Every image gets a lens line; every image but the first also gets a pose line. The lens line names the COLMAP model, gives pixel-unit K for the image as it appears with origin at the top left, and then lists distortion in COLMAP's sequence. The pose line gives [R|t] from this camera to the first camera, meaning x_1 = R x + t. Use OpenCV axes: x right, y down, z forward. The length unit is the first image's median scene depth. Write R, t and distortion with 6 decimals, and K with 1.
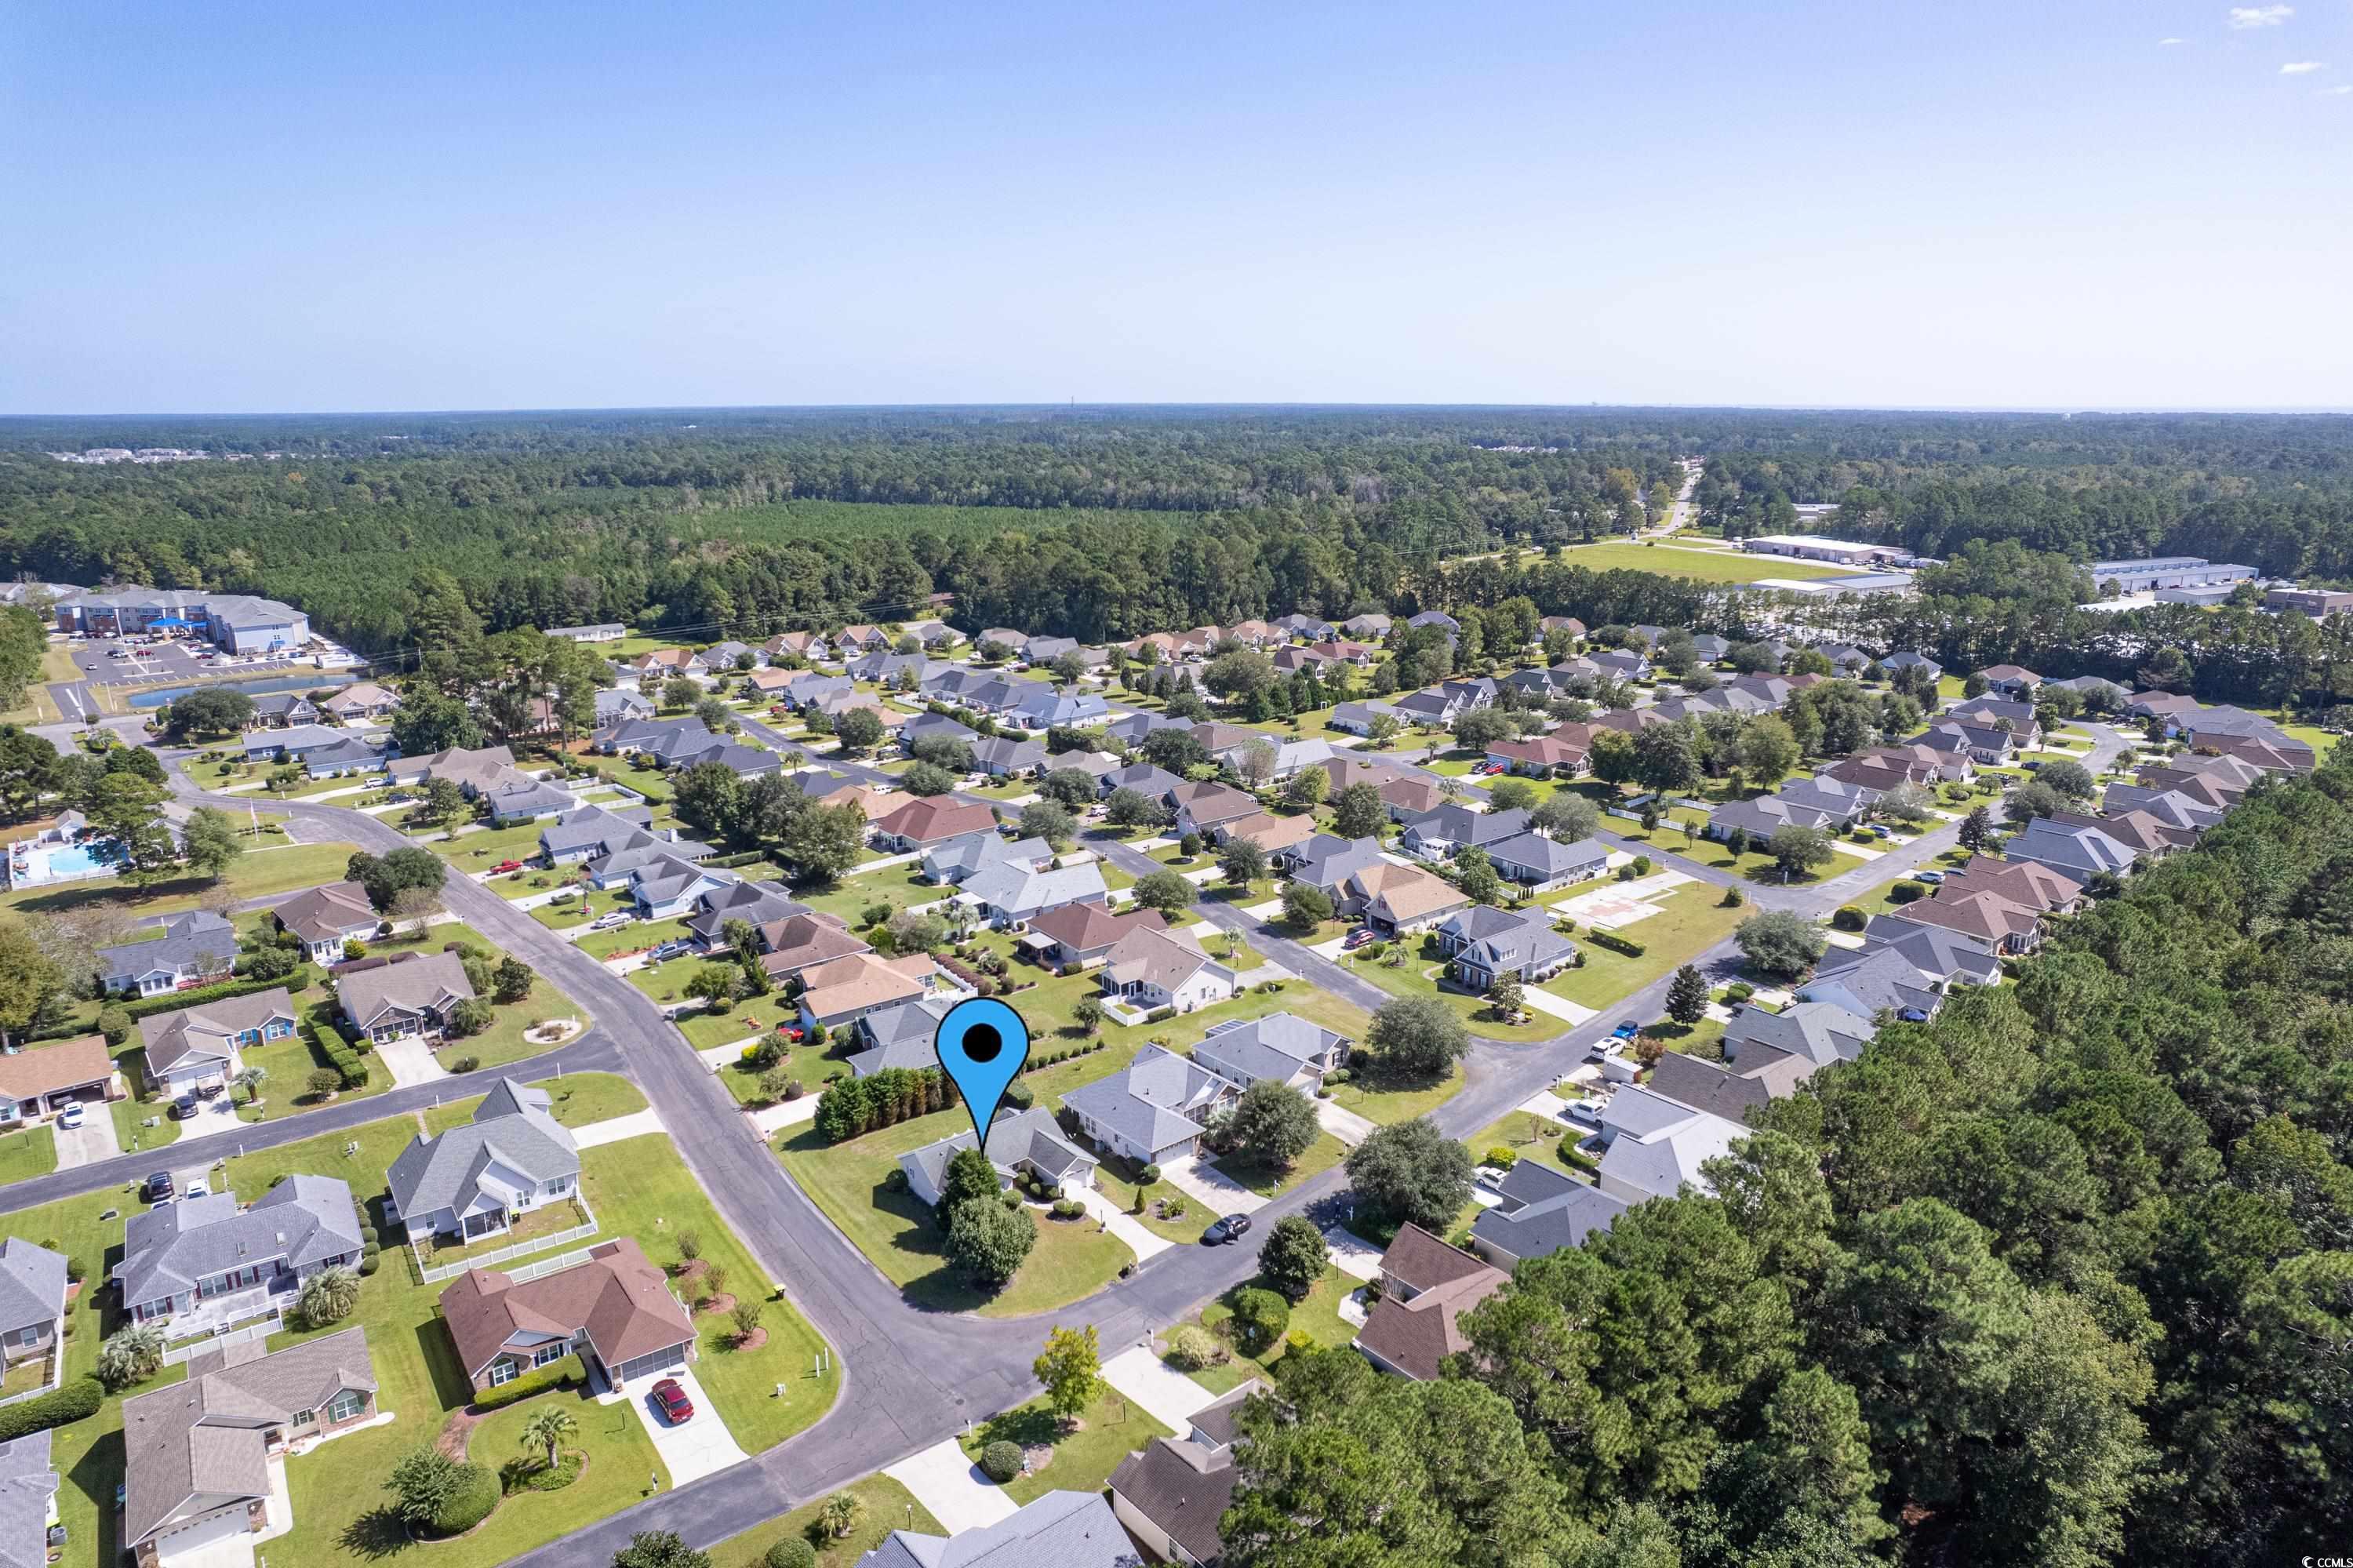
lens RADIAL K [[1482.7, 0, 1190.0], [0, 1482.7, 787.9], [0, 0, 1]] dist [-0.065606, 0.054243]
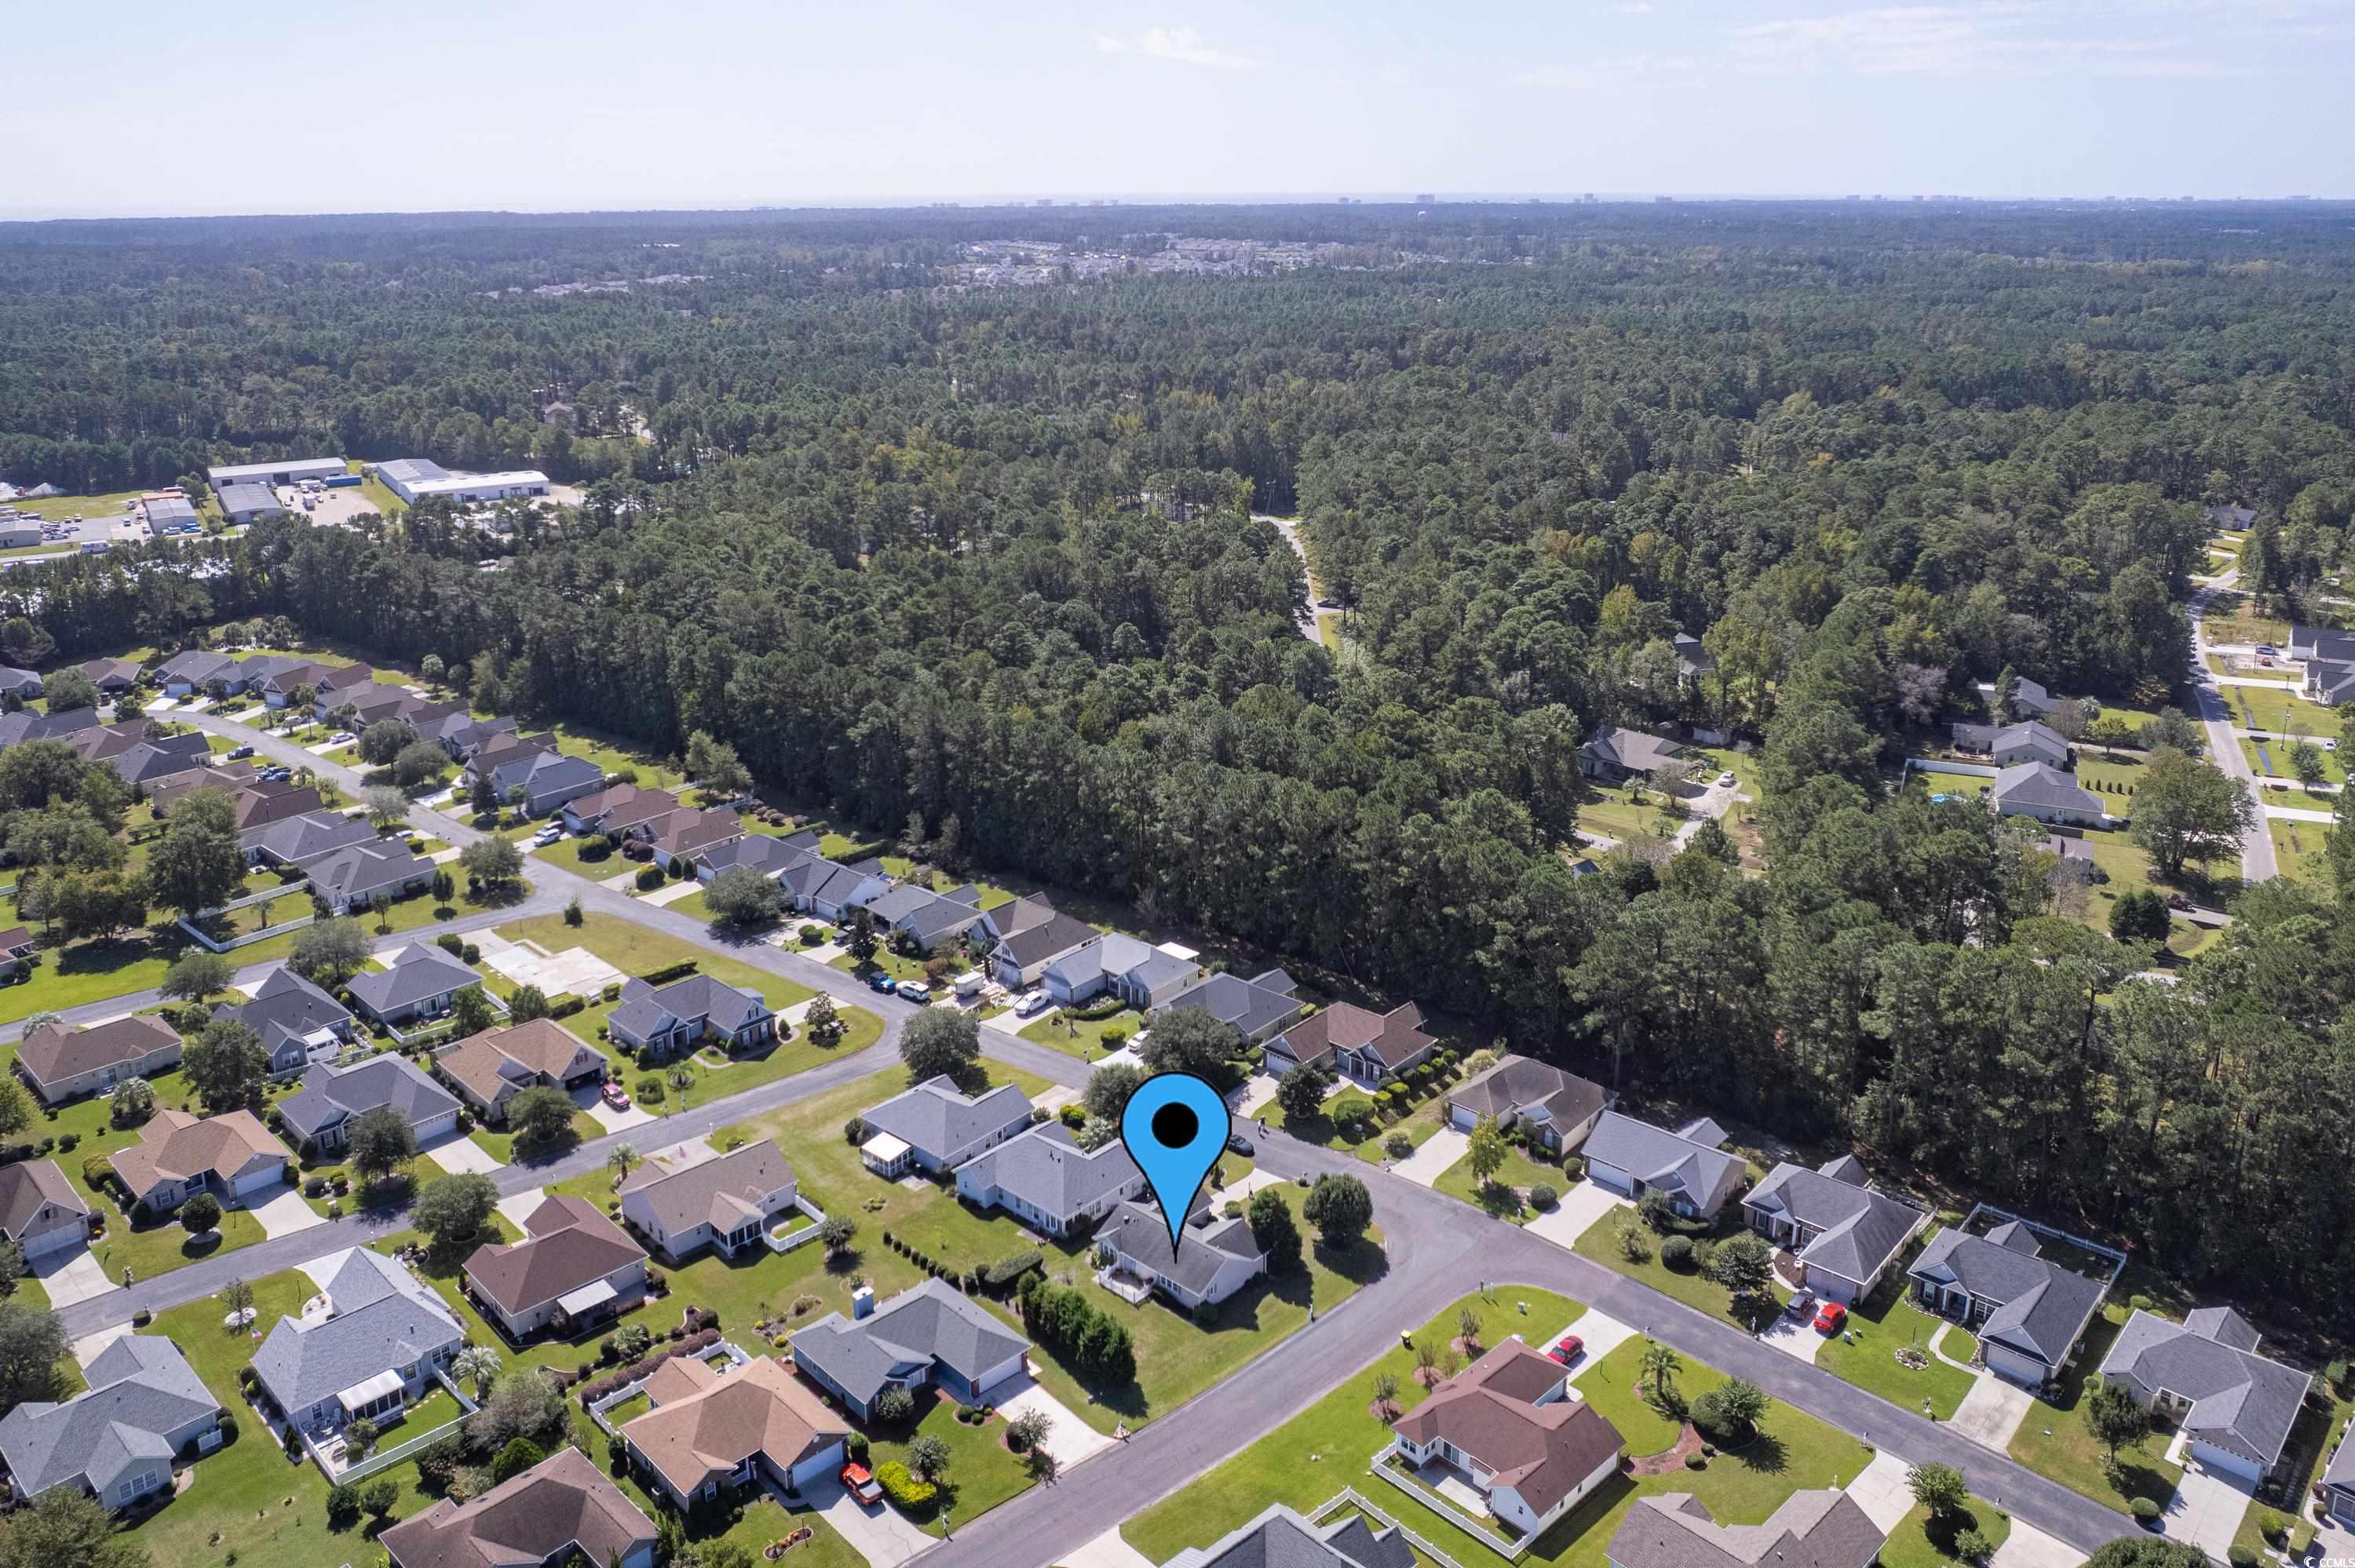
lens RADIAL K [[1690.1, 0, 1177.5], [0, 1690.1, 784.0], [0, 0, 1]] dist [-0.055706, 0.000234]
pose [[-0.126382, -0.324655, 0.937351, -0.751490], [0.260141, 0.901010, 0.347143, -0.303766], [-0.957264, 0.287716, -0.029415, 0.611513]]
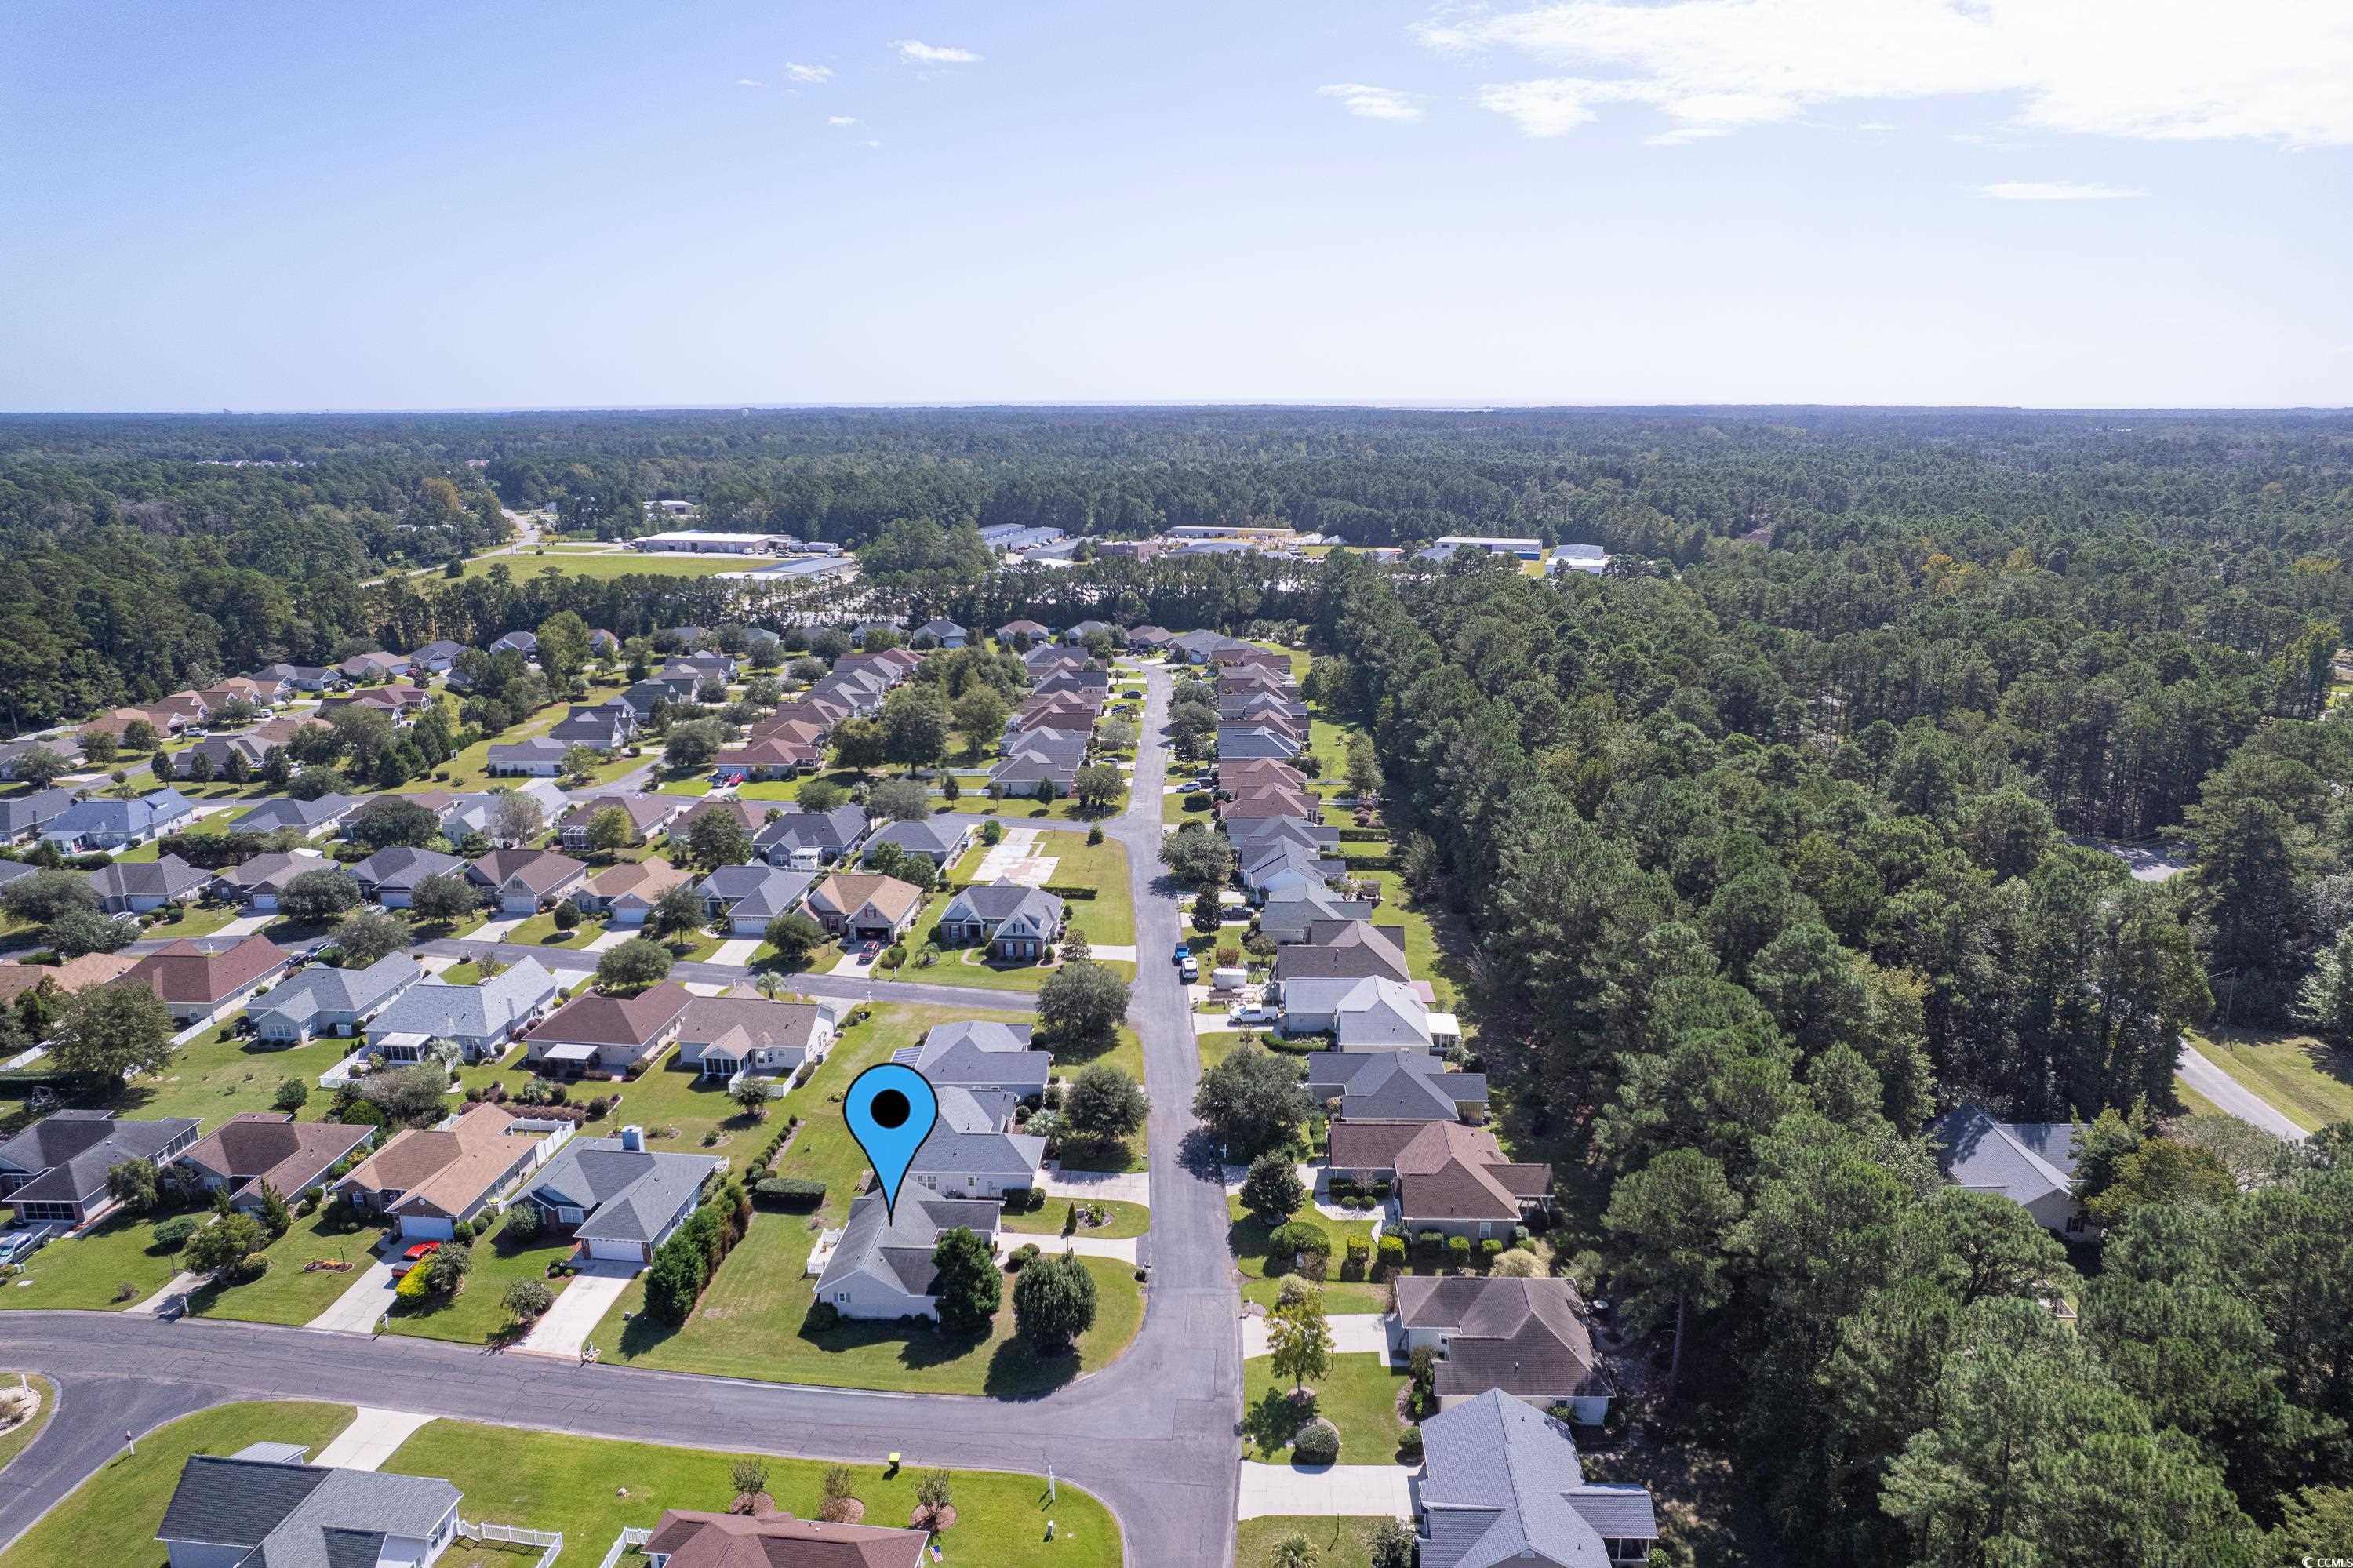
lens RADIAL K [[1482.7, 0, 1190.0], [0, 1482.7, 787.9], [0, 0, 1]] dist [-0.065606, 0.054243]
pose [[0.678204, -0.188355, 0.710325, -0.385560], [0.189080, 0.978778, 0.079010, -0.037242], [-0.710133, 0.080723, 0.699425, 0.151208]]
